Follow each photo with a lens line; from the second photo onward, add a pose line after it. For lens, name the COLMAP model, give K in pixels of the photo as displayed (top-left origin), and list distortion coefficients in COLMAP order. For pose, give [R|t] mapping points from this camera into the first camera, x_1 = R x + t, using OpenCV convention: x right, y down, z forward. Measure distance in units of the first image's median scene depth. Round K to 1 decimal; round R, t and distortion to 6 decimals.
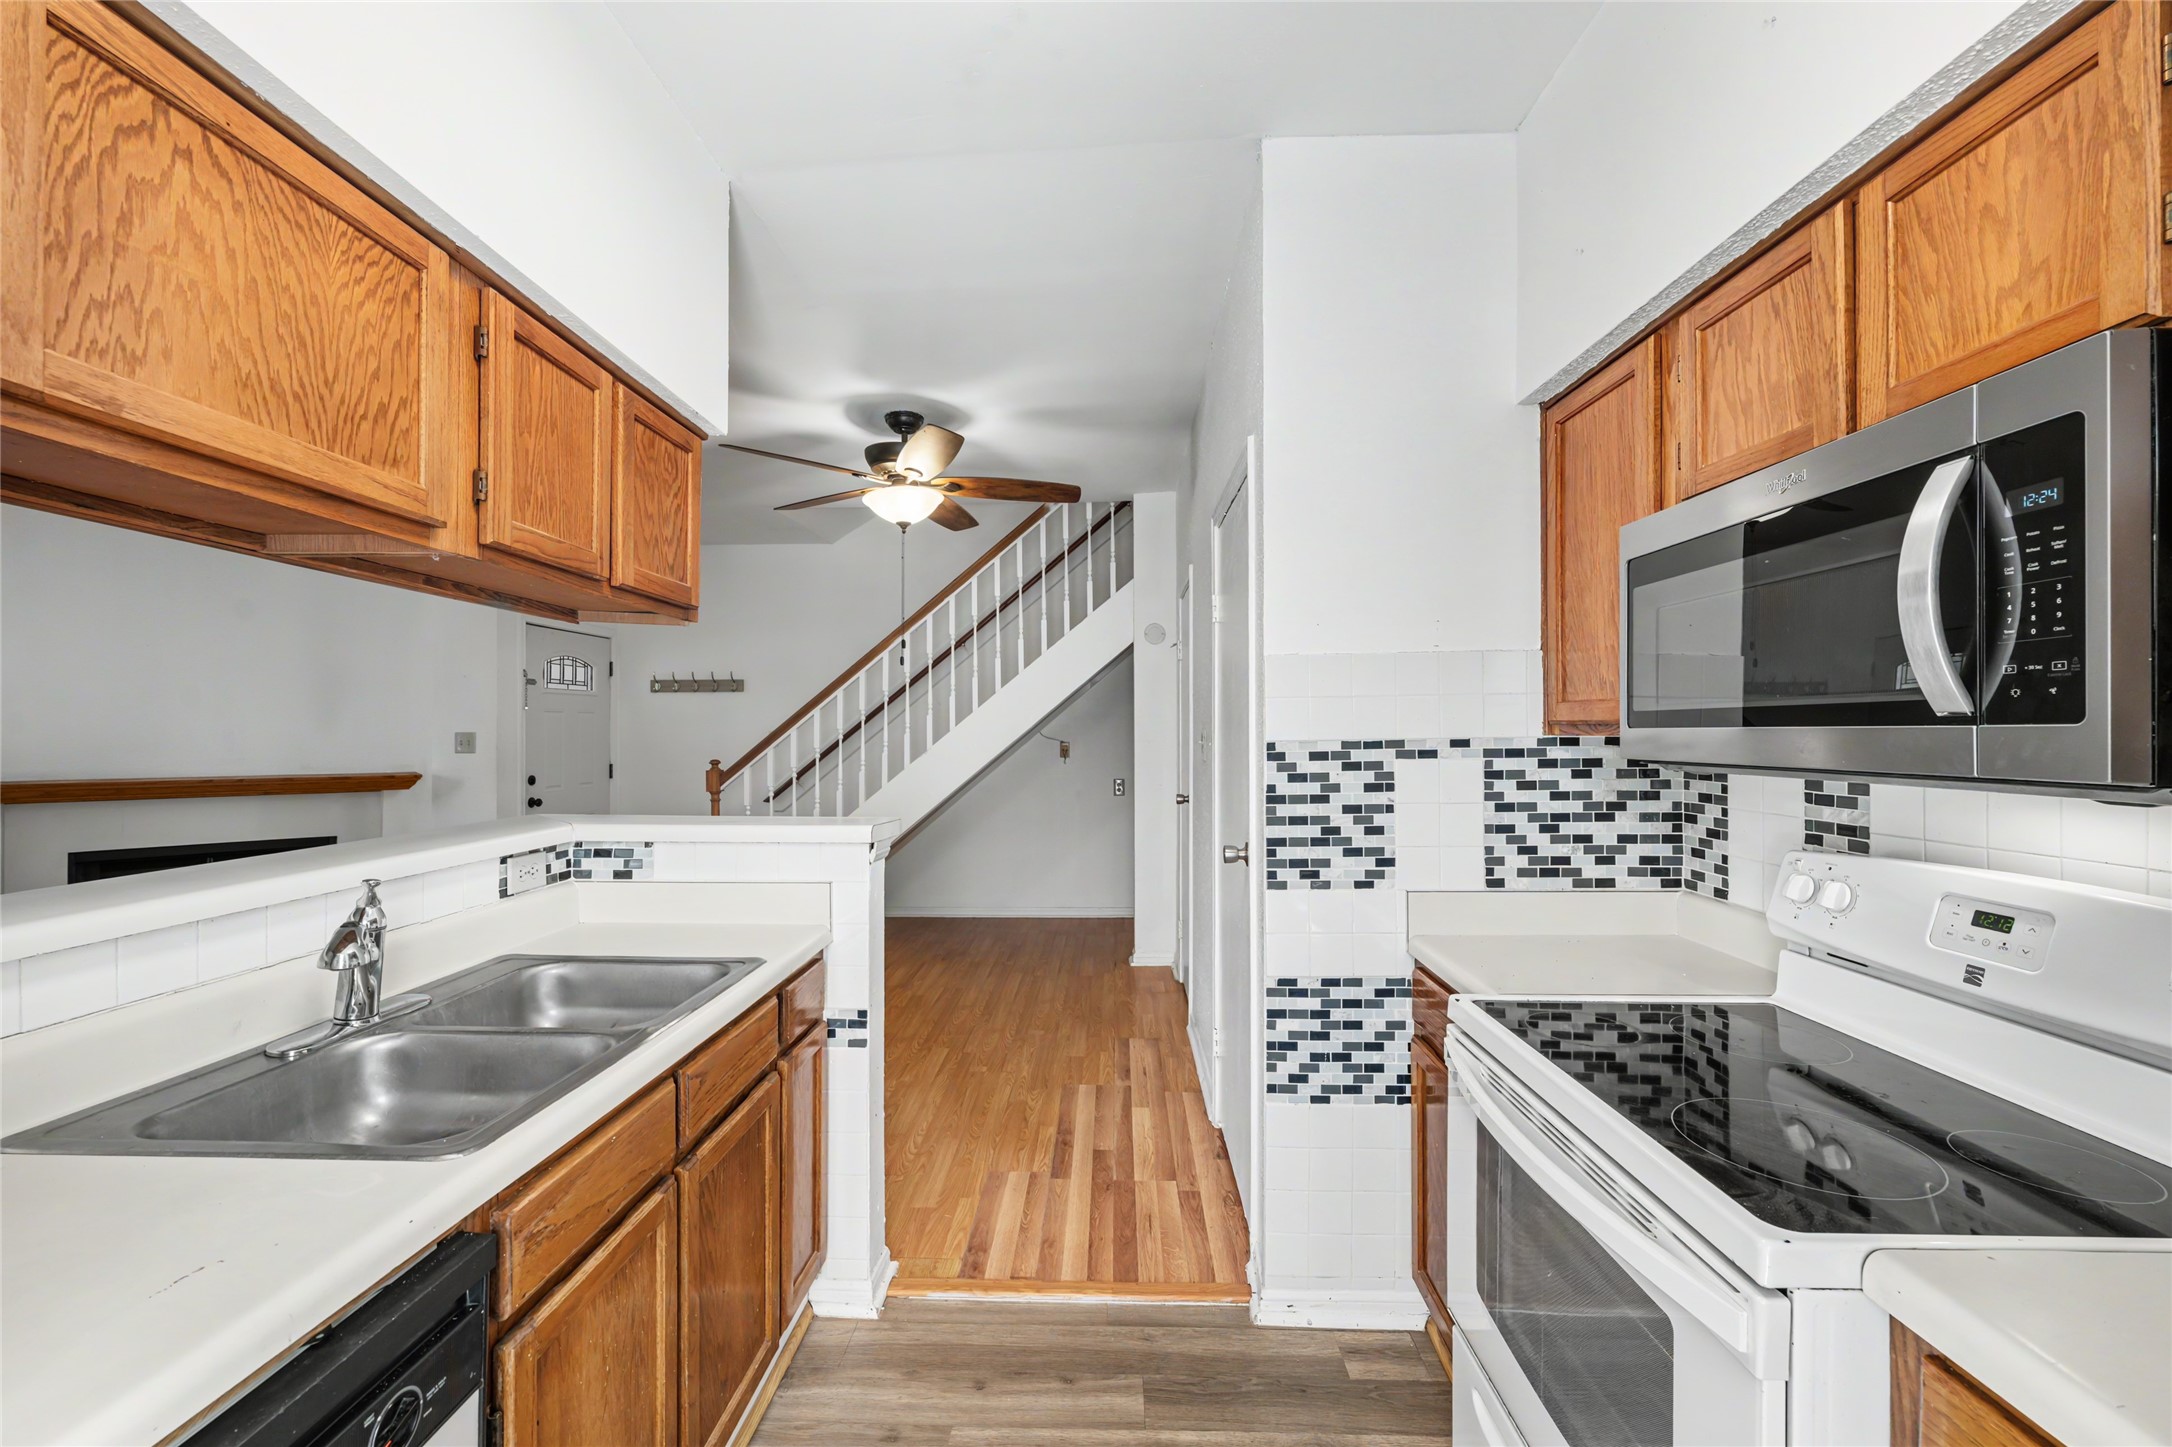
lens RADIAL K [[871.0, 0, 1085.0], [0, 871.0, 728.7], [0, 0, 1]] dist [-0.002510, -0.000217]
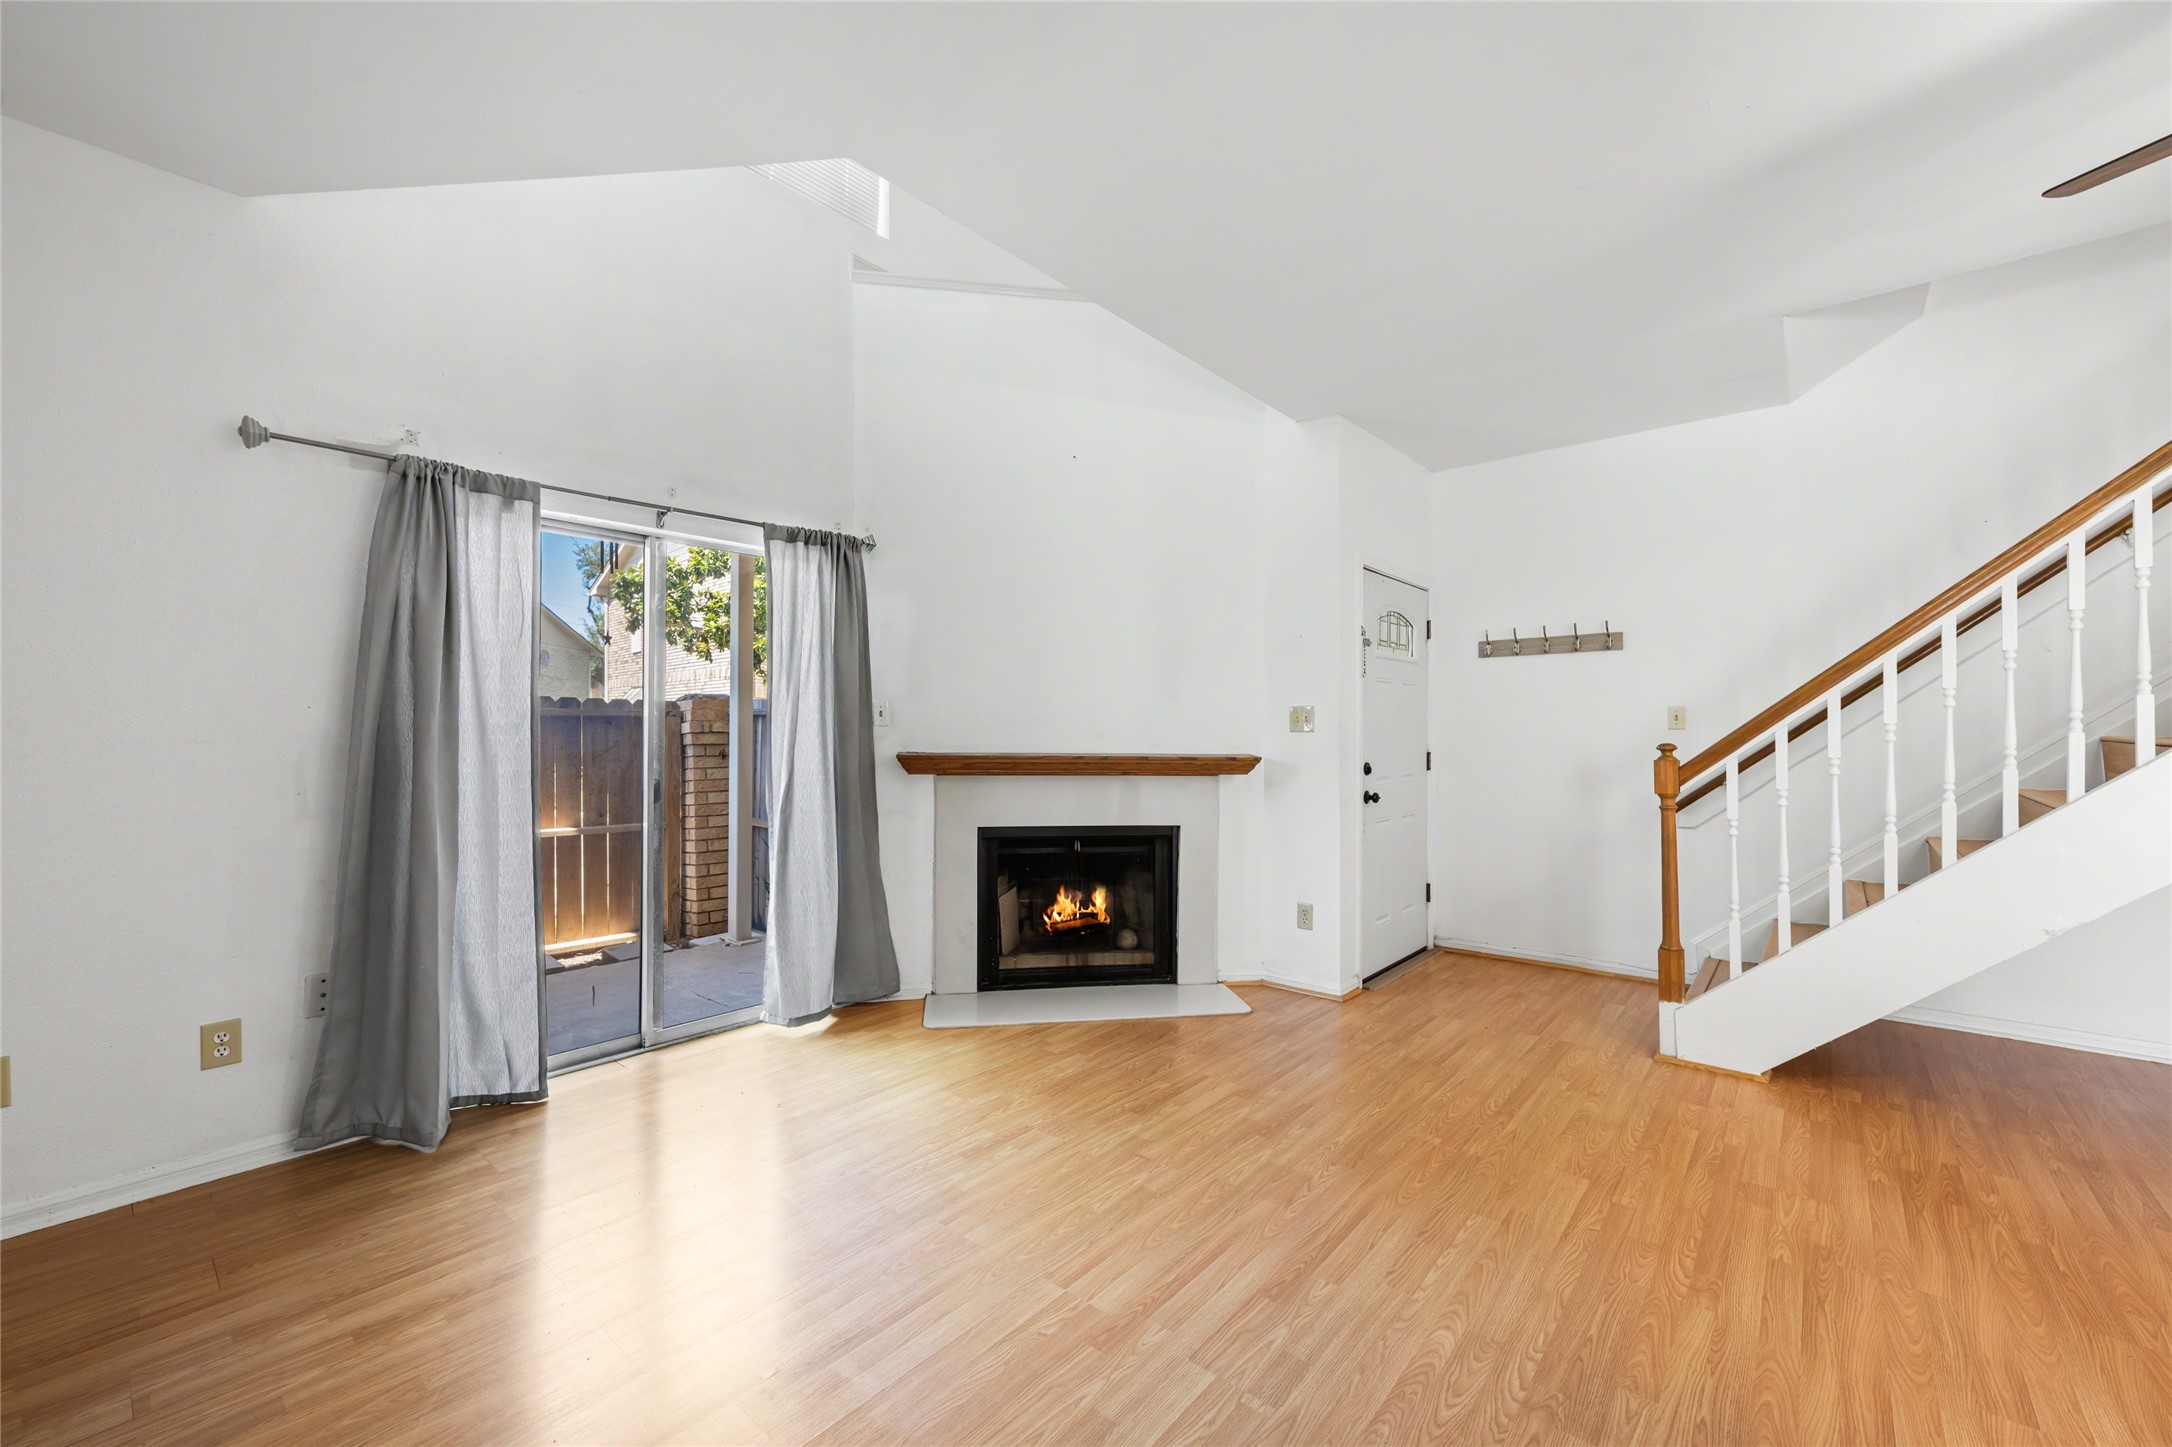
lens RADIAL K [[868.1, 0, 1086.0], [0, 868.1, 723.5], [0, 0, 1]] dist [0.011108, -0.000048]
pose [[0.781664, -0.005039, -0.623679, -0.766750], [-0.000631, 0.999960, -0.008869, 0.057019], [0.623699, 0.007327, 0.781630, 0.516902]]
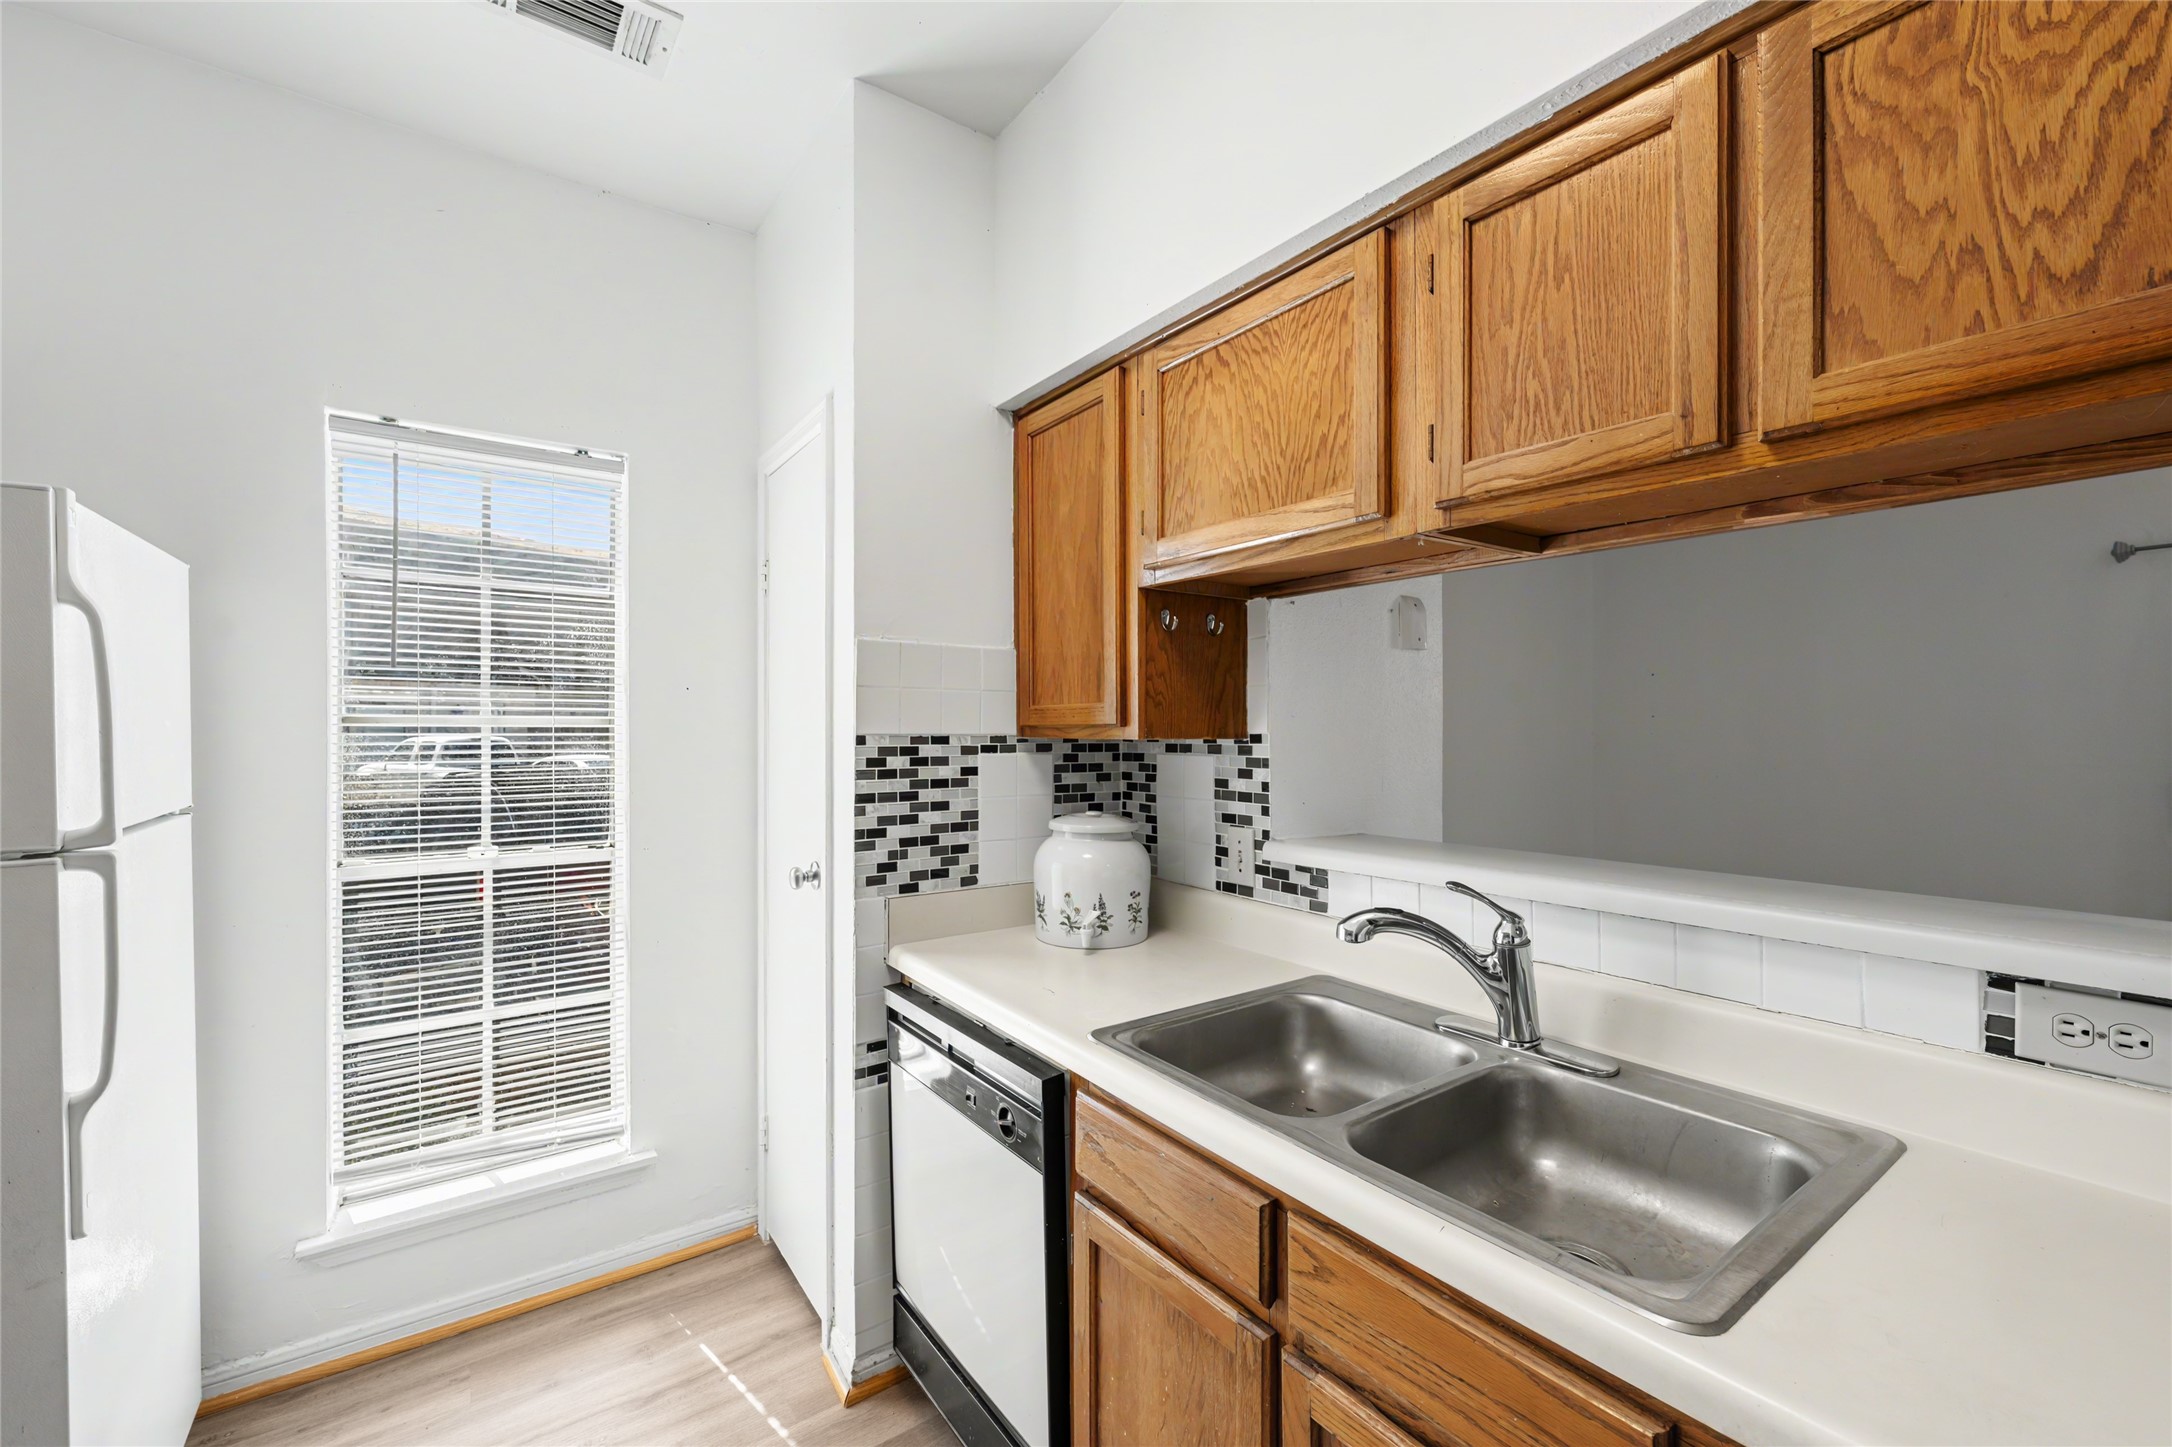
lens RADIAL K [[871.0, 0, 1085.0], [0, 871.0, 728.7], [0, 0, 1]] dist [-0.002510, -0.000217]
pose [[-0.793631, 0.002250, -0.608395, 0.052418], [0.004248, 0.999989, -0.001843, 0.000652], [0.608384, -0.004047, -0.793632, 0.804605]]
